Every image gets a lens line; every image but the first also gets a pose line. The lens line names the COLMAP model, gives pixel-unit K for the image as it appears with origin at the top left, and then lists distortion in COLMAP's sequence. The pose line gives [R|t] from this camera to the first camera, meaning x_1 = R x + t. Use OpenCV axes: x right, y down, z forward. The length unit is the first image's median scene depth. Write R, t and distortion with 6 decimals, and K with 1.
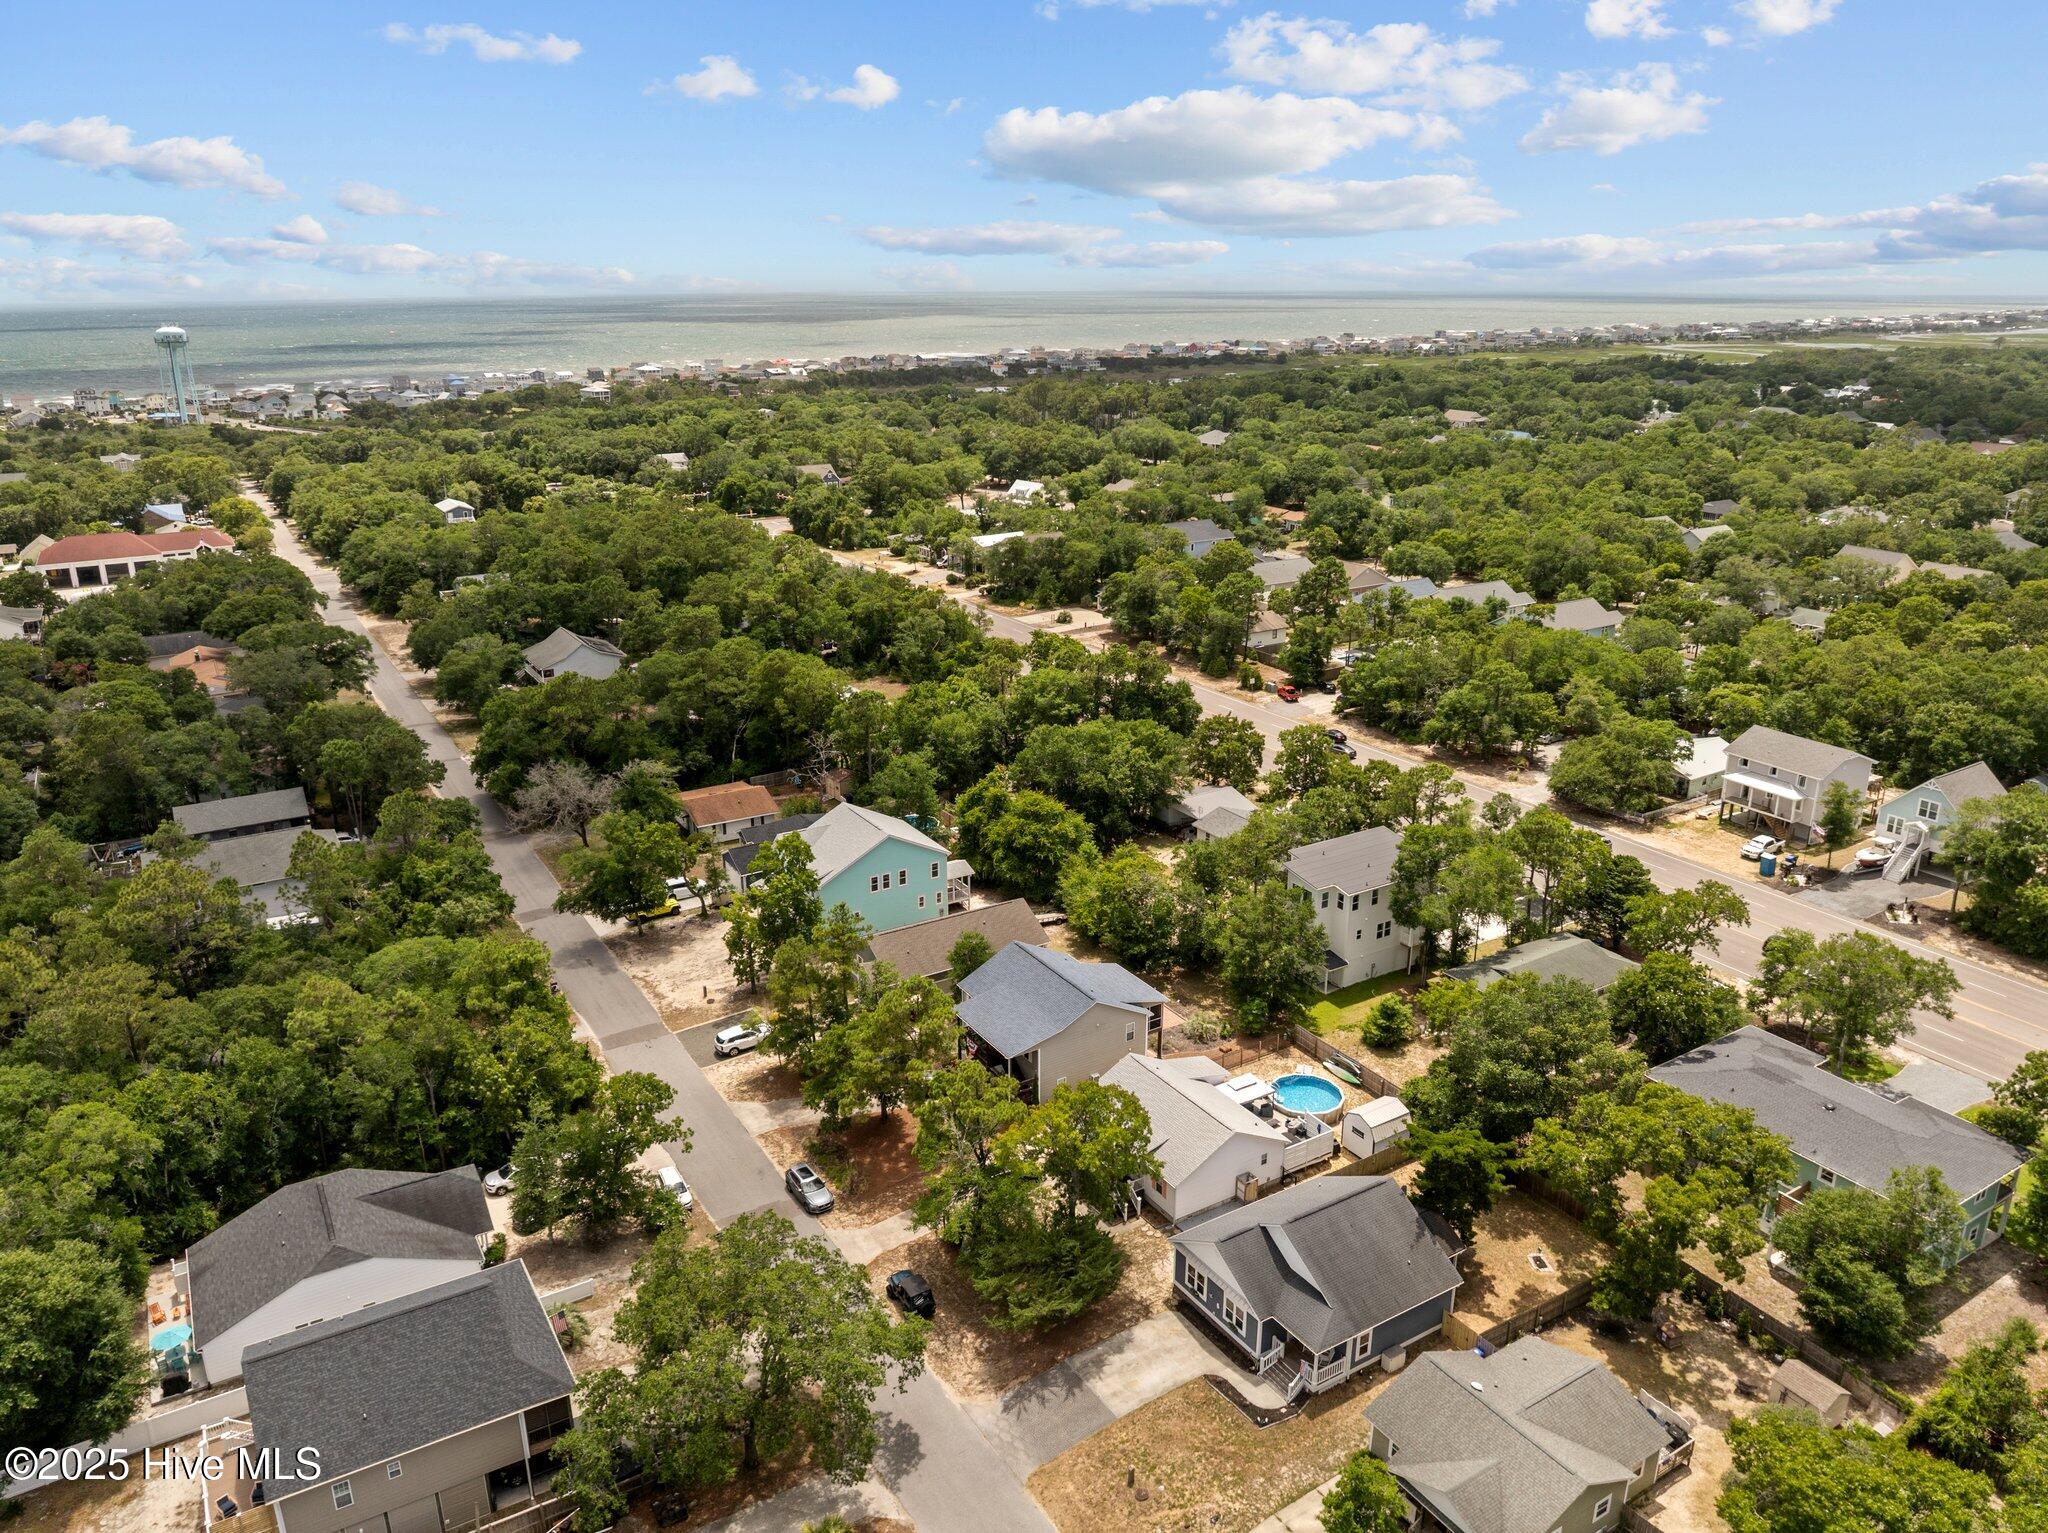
lens RADIAL K [[1439.5, 0, 1024.0], [0, 1439.5, 766.5], [0, 0, 1]] dist [-0.031901, -0.005902]
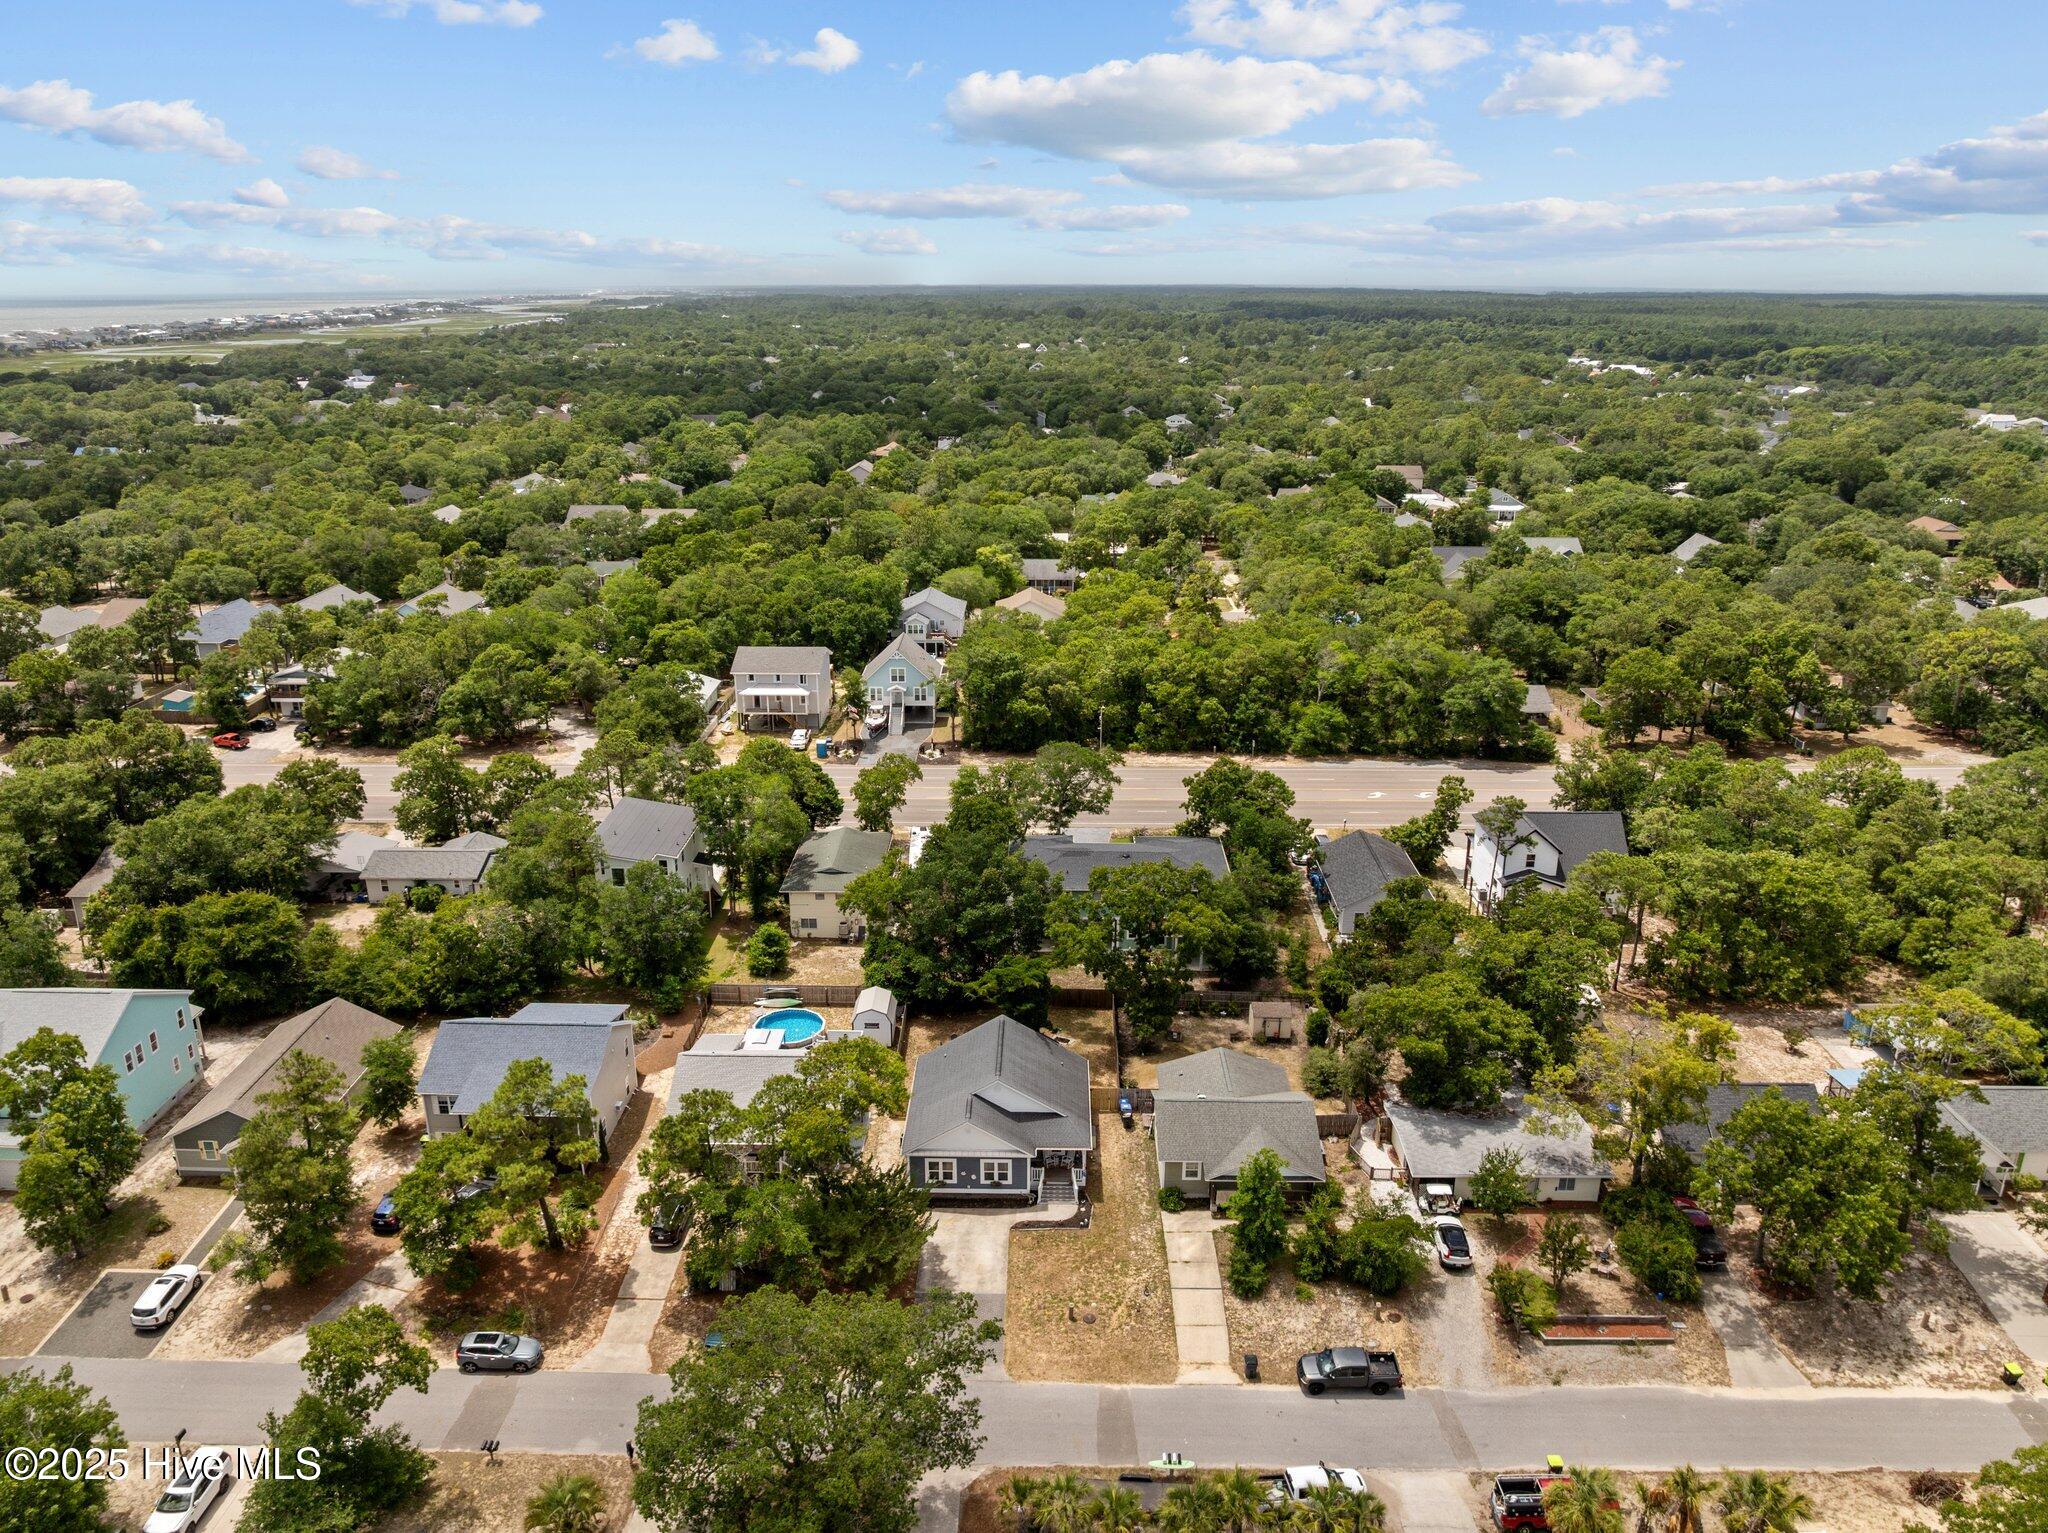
lens RADIAL K [[1442.3, 0, 1024.0], [0, 1442.3, 766.5], [0, 0, 1]] dist [-0.009822, -0.004318]
pose [[0.544855, -0.265694, 0.795324, -0.405530], [0.268293, 0.953852, 0.134853, -0.040228], [-0.794450, 0.139905, 0.590995, 0.171076]]
